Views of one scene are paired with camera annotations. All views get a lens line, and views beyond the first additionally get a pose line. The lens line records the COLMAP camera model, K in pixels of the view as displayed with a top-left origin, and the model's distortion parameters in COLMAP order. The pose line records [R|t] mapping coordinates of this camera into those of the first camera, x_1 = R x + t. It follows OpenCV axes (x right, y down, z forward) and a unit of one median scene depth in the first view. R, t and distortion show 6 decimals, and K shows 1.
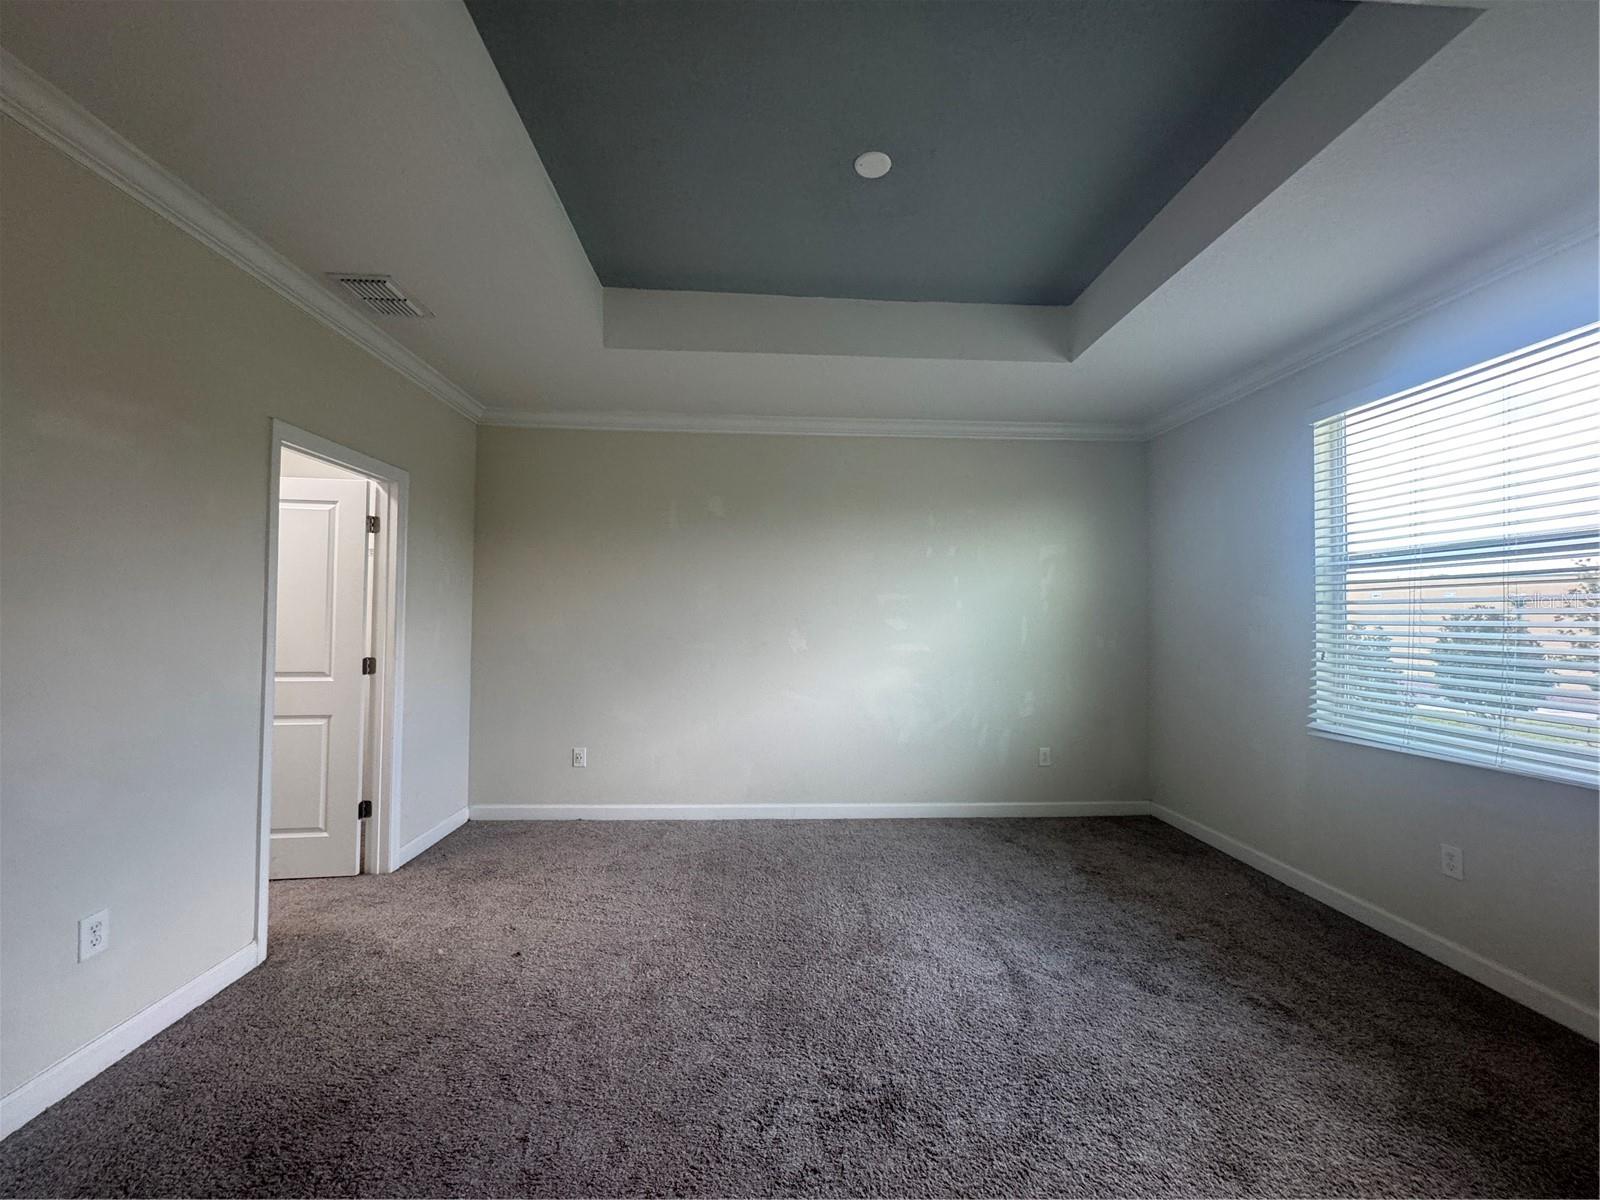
lens RADIAL K [[641.0, 0, 804.2], [0, 641.0, 597.1], [0, 0, 1]] dist [-0.005843, 0.001418]
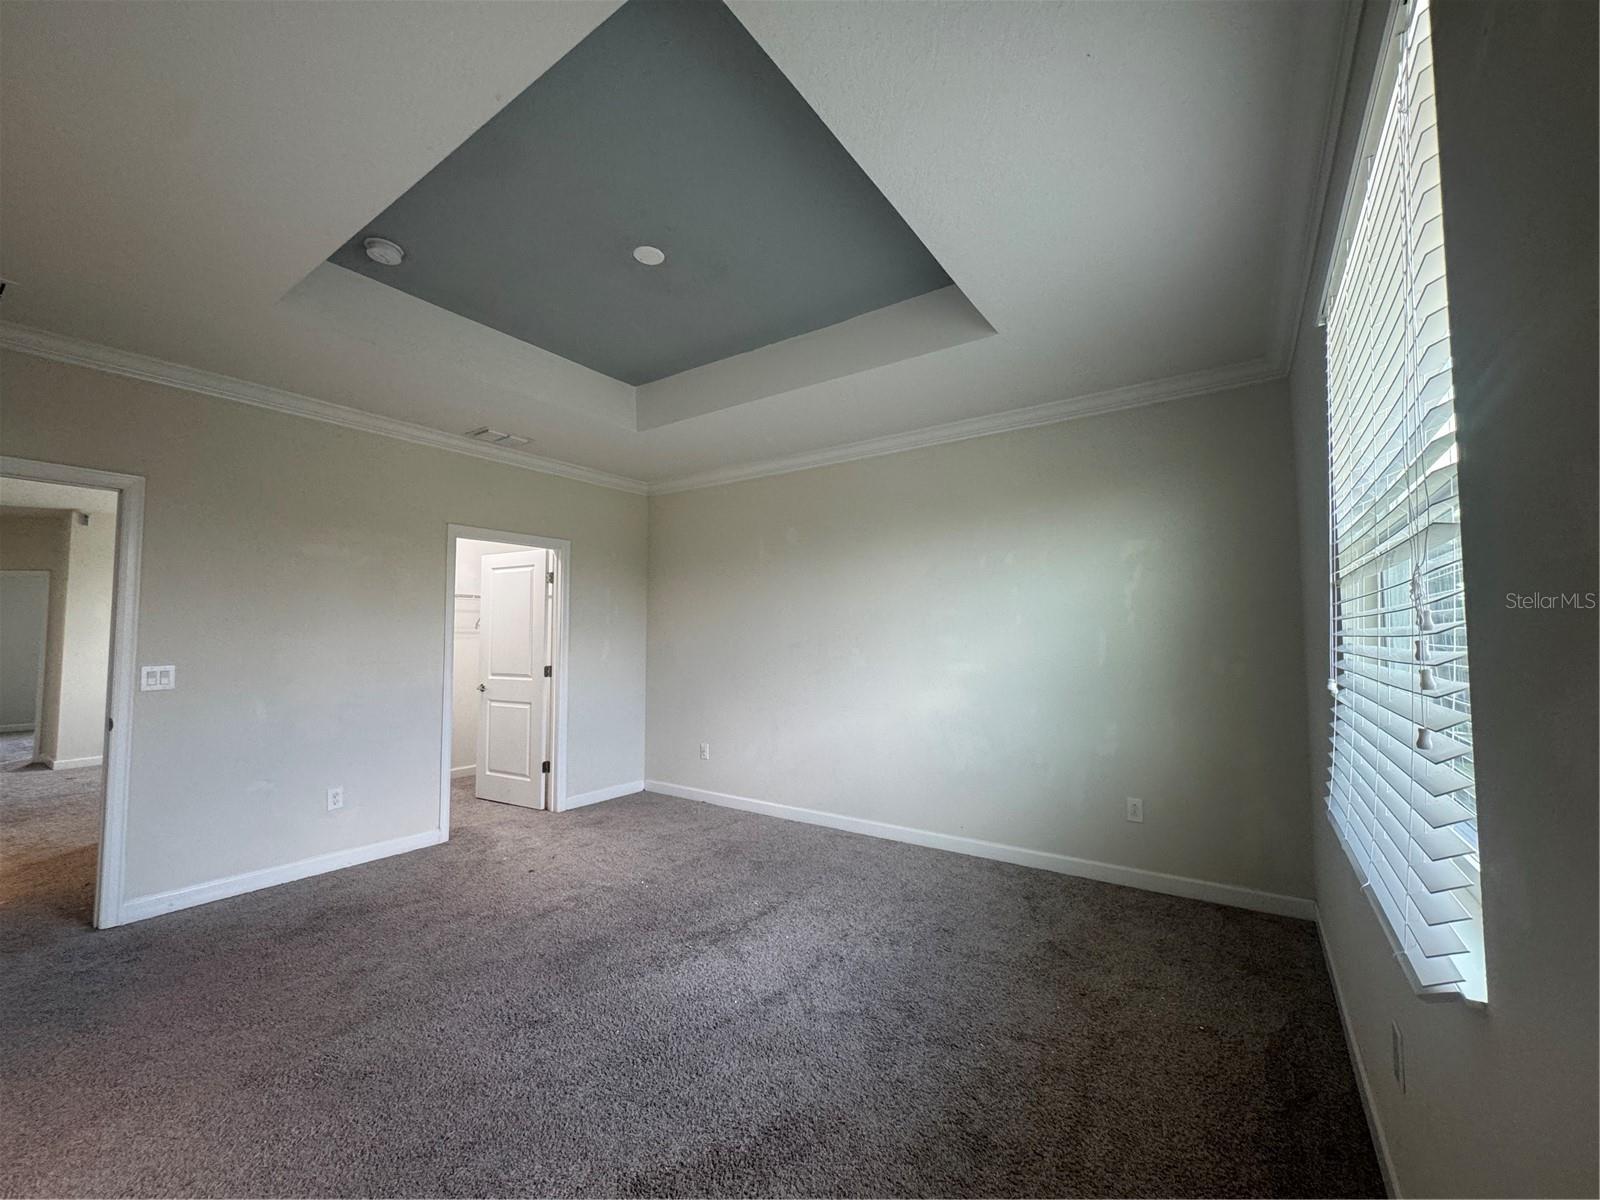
lens RADIAL K [[641.0, 0, 800.2], [0, 641.0, 598.6], [0, 0, 1]] dist [-0.005843, 0.001418]
pose [[0.789080, -0.047120, -0.612480, 0.715471], [0.029027, 0.998800, -0.039445, 0.012631], [0.613604, 0.013347, 0.789501, 0.166208]]
